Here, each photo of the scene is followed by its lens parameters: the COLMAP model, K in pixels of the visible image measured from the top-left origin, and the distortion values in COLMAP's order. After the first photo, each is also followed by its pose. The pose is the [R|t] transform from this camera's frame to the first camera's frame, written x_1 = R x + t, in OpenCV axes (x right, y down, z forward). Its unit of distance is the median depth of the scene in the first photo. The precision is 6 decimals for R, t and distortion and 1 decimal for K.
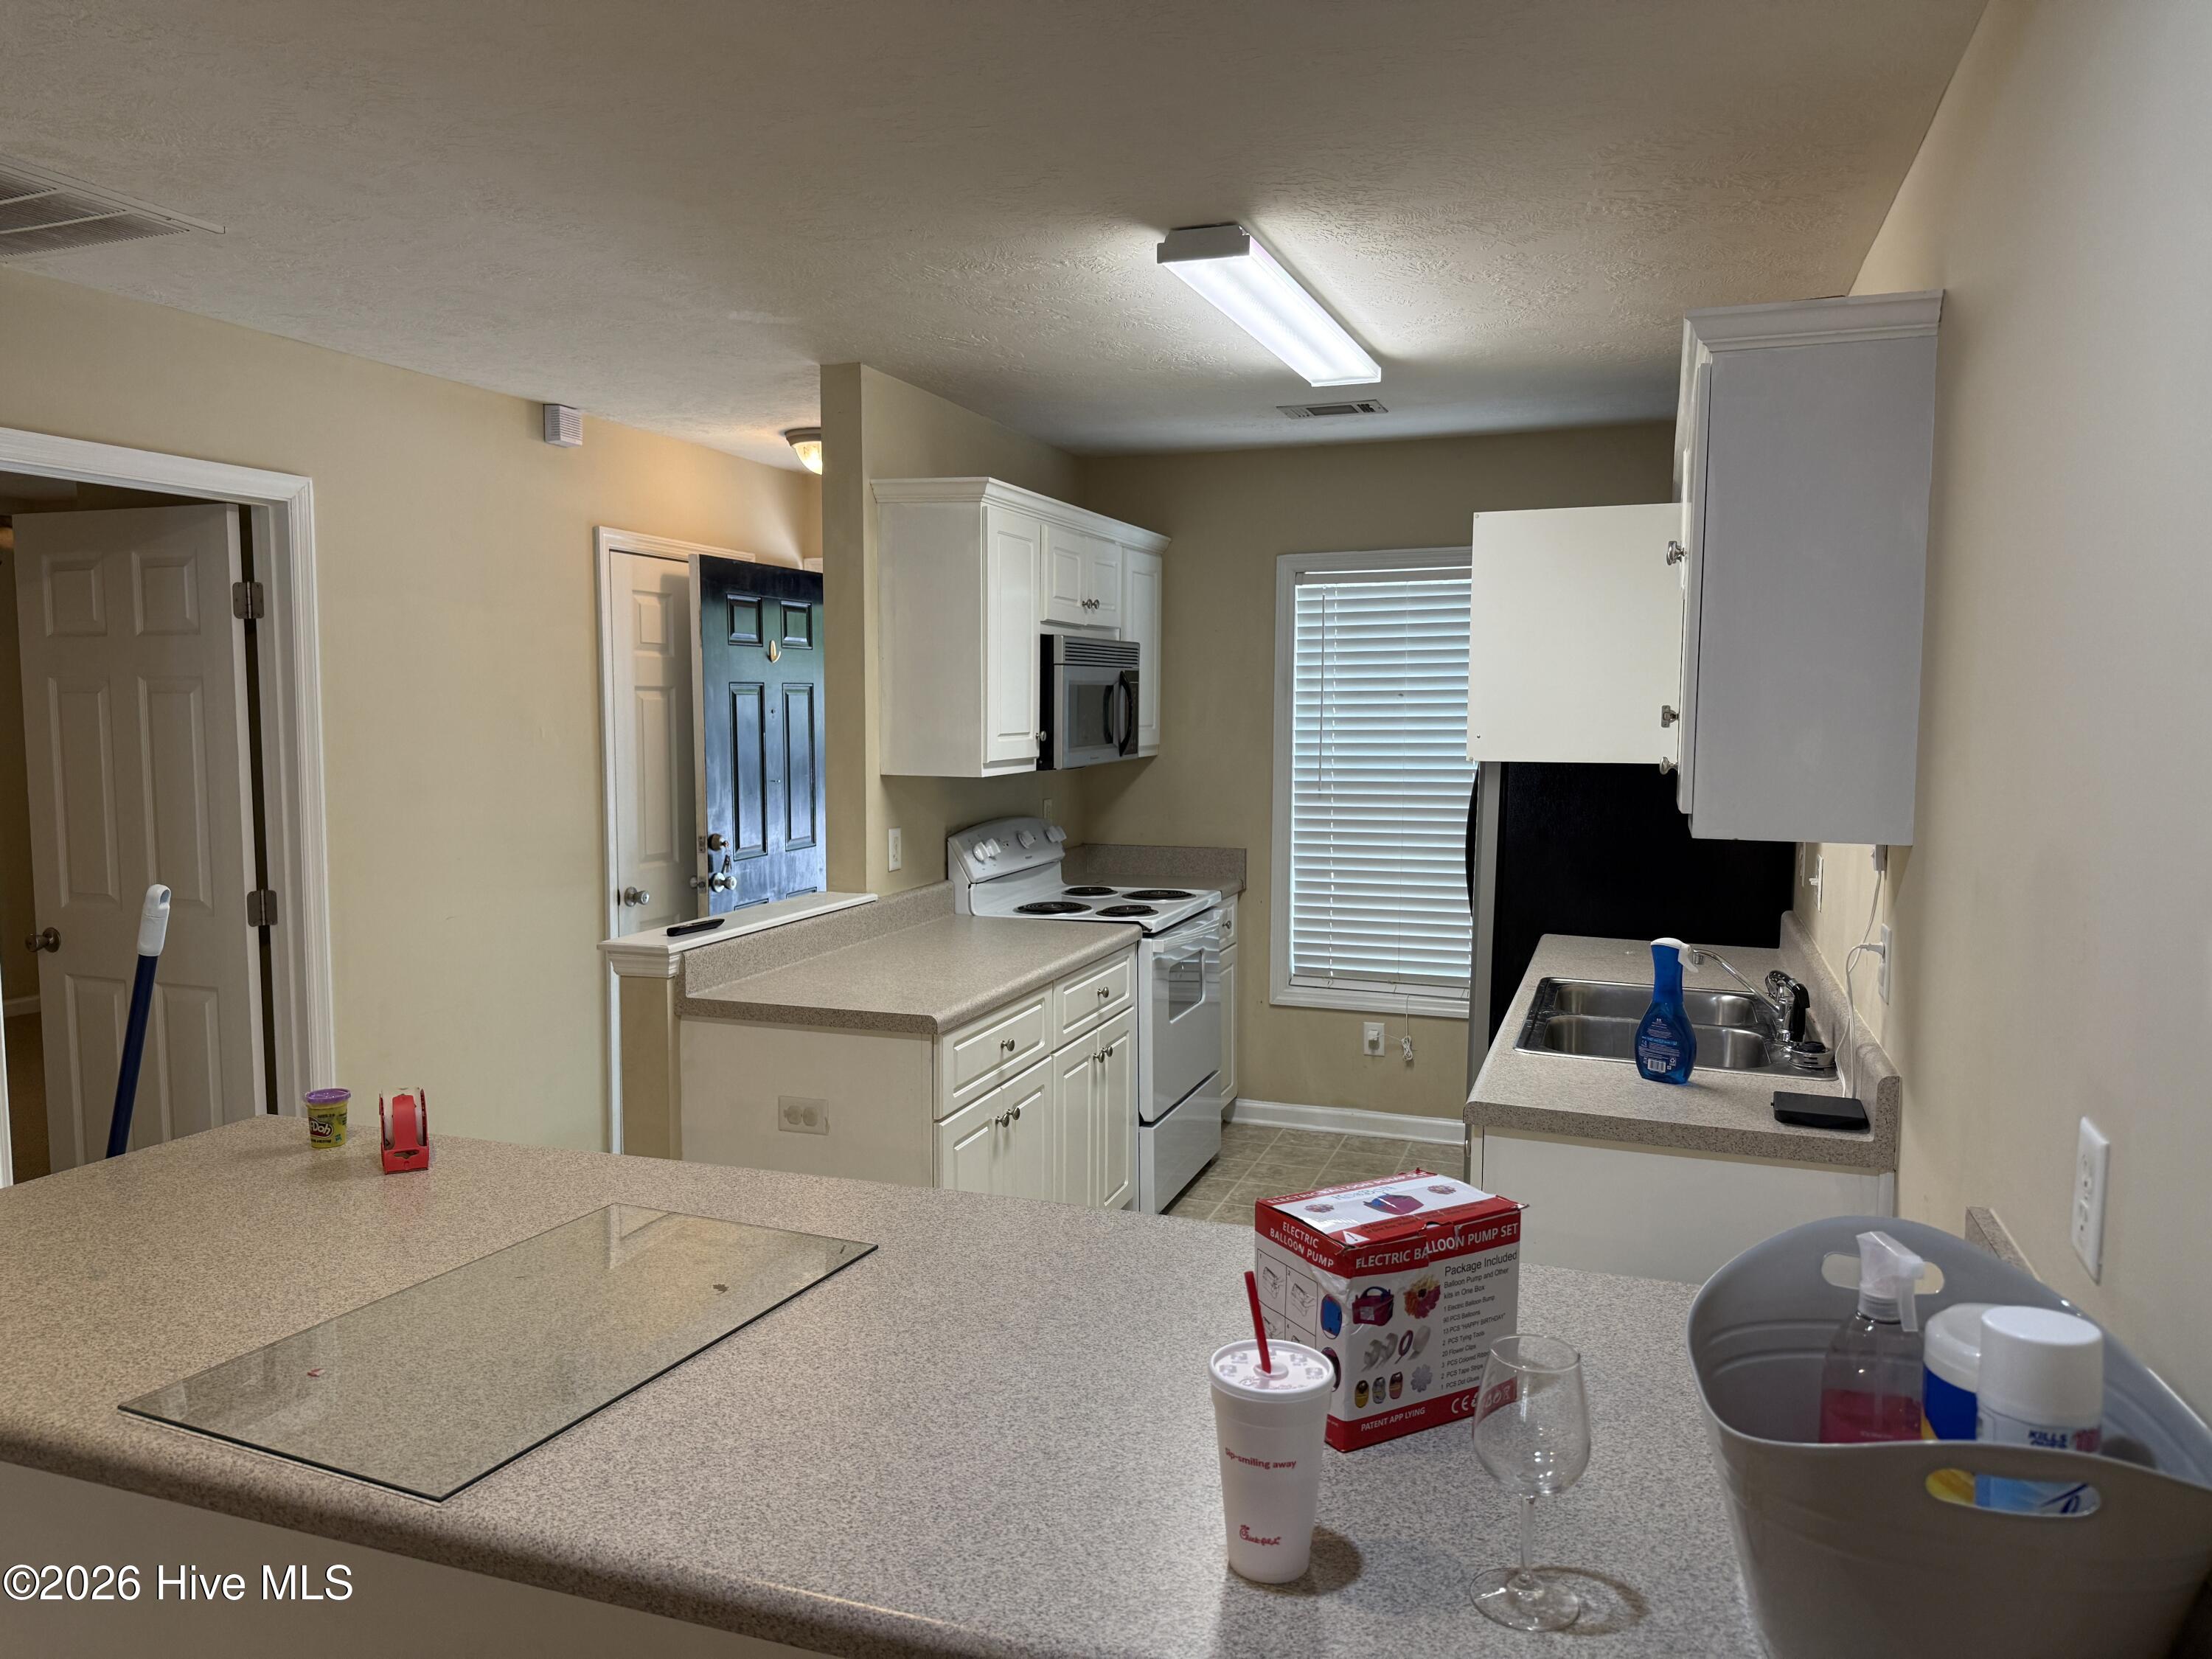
lens RADIAL K [[1562.6, 0, 1106.0], [0, 1562.6, 829.5], [0, 0, 1]] dist [0.174018, -0.001202]
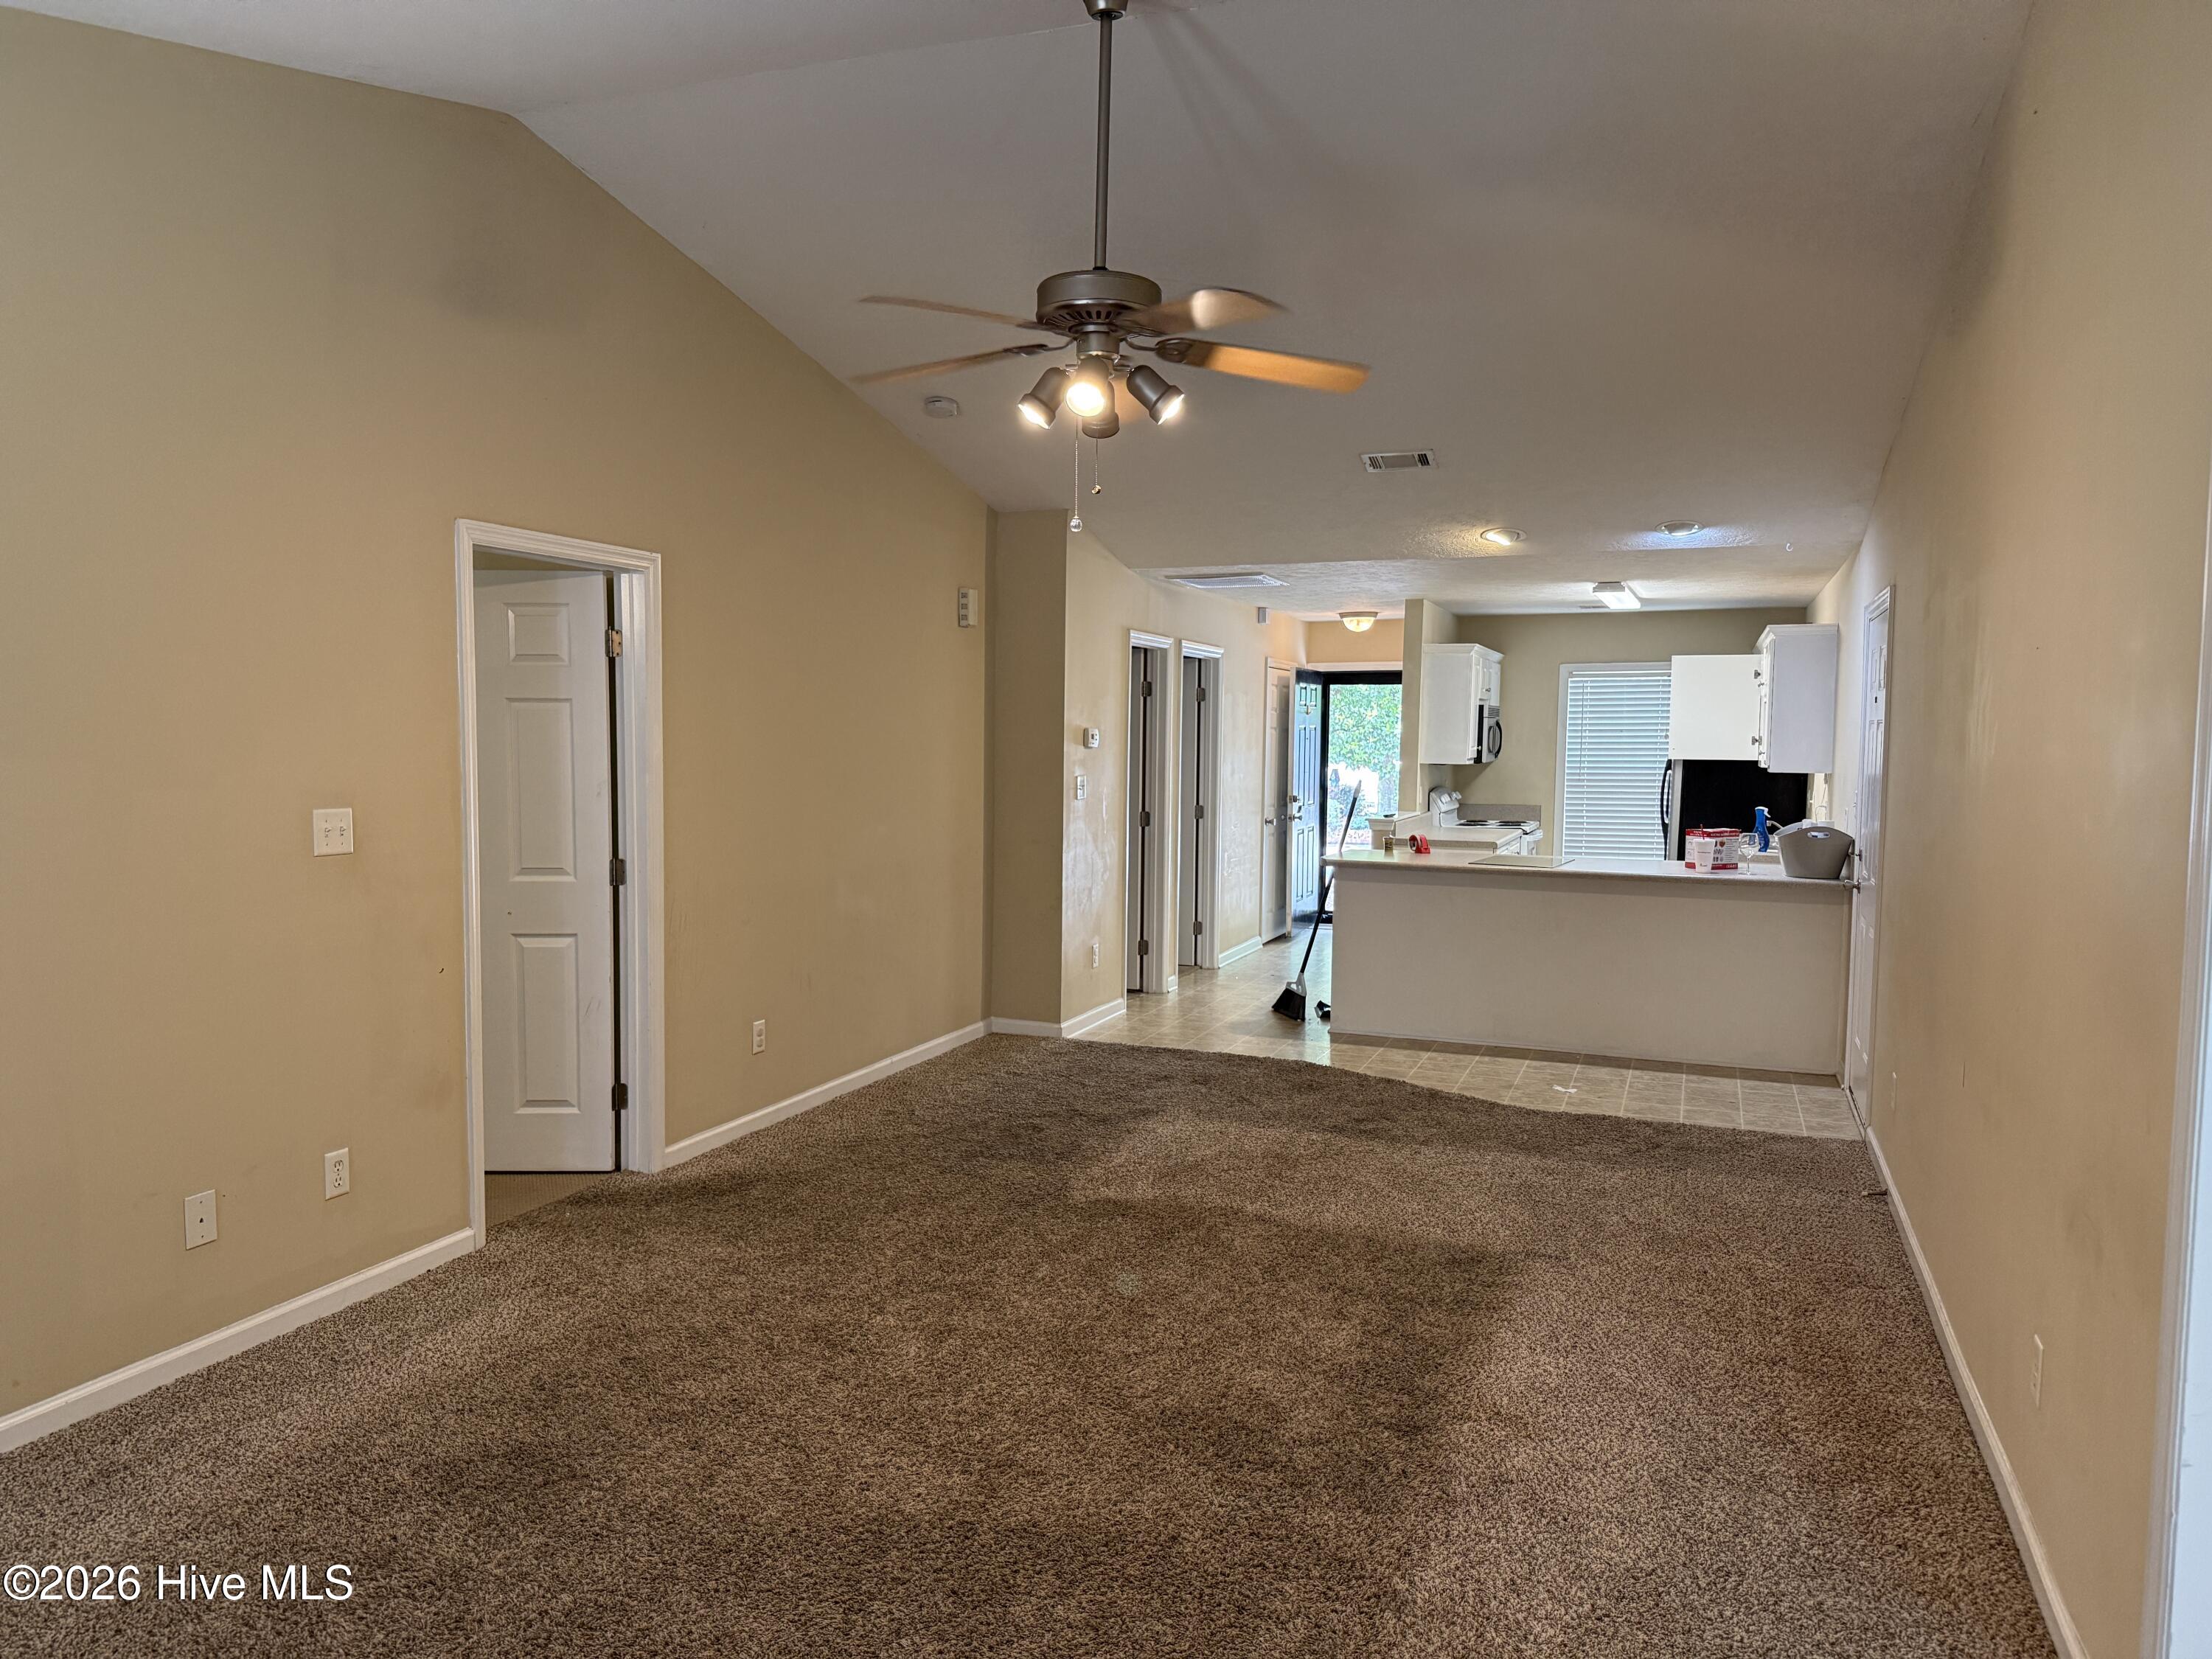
lens RADIAL K [[1518.8, 0, 1137.9], [0, 1518.8, 838.9], [0, 0, 1]] dist [0.122813, -0.001313]
pose [[0.999814, 0.009825, -0.016590, -0.504202], [-0.010087, 0.999824, -0.015798, 0.115286], [0.016432, 0.015963, 0.999738, -1.266168]]
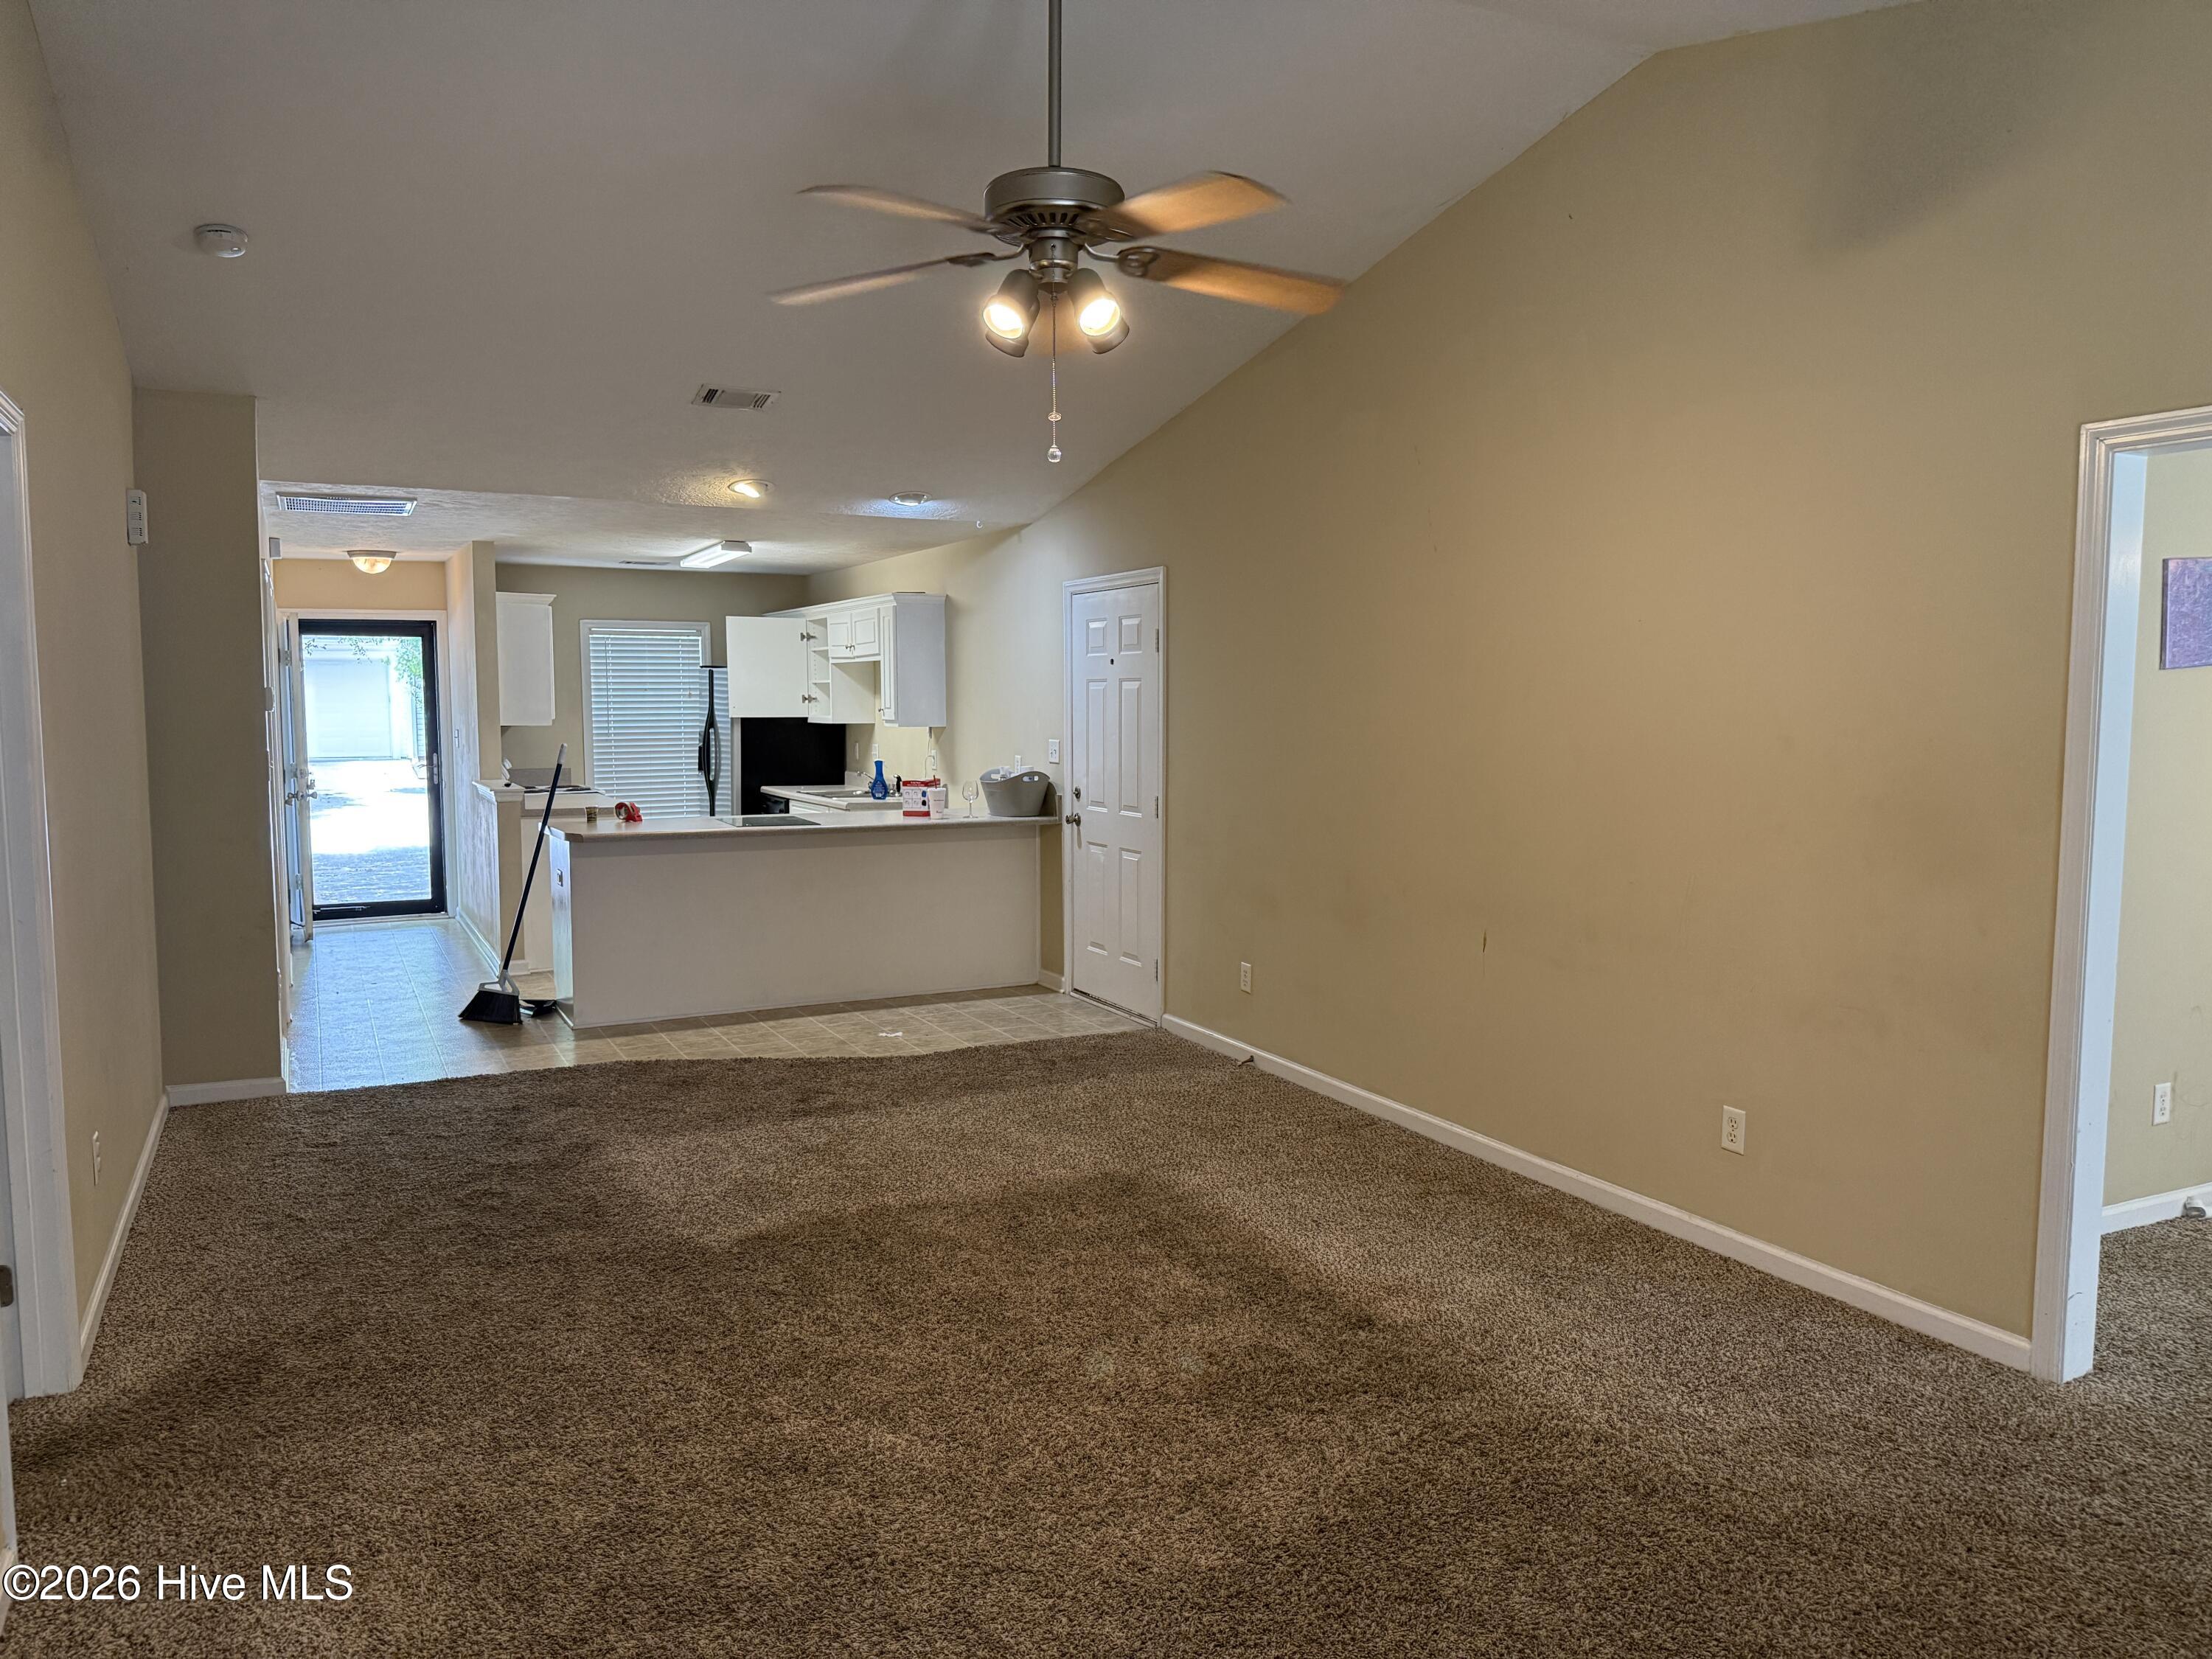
lens RADIAL K [[1518.2, 0, 1104.6], [0, 1518.2, 837.7], [0, 0, 1]] dist [0.032452, -0.030225]
pose [[0.693652, -0.068514, 0.717044, -1.018357], [0.063861, 0.997396, 0.033524, 0.096003], [-0.717473, 0.022537, 0.696221, -0.992358]]
